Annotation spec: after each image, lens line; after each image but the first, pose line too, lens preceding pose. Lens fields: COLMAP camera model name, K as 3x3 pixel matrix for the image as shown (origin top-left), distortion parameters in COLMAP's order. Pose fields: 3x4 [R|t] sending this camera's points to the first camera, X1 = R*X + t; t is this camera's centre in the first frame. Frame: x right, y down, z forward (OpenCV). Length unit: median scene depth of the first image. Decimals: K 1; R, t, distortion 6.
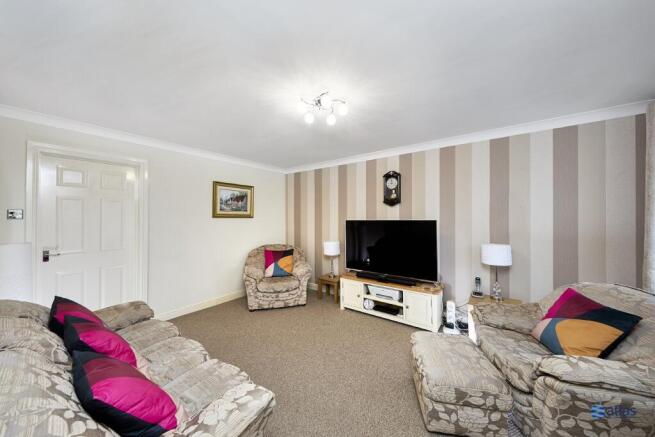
lens RADIAL K [[219.5, 0, 329.4], [0, 219.5, 215.9], [0, 0, 1]] dist [-0.000096, -0.000017]
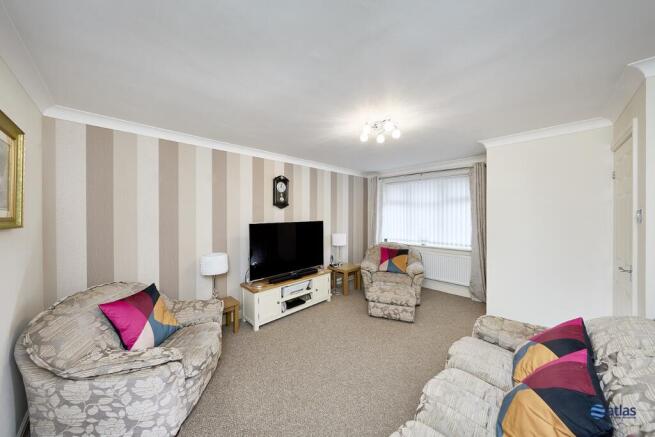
lens RADIAL K [[219.5, 0, 329.4], [0, 219.5, 215.9], [0, 0, 1]] dist [-0.000096, -0.000017]
pose [[0.170476, -0.001901, 0.985360, -0.727783], [0.002120, 0.999997, 0.001563, -0.010793], [-0.985360, 0.001822, 0.170479, 0.594789]]
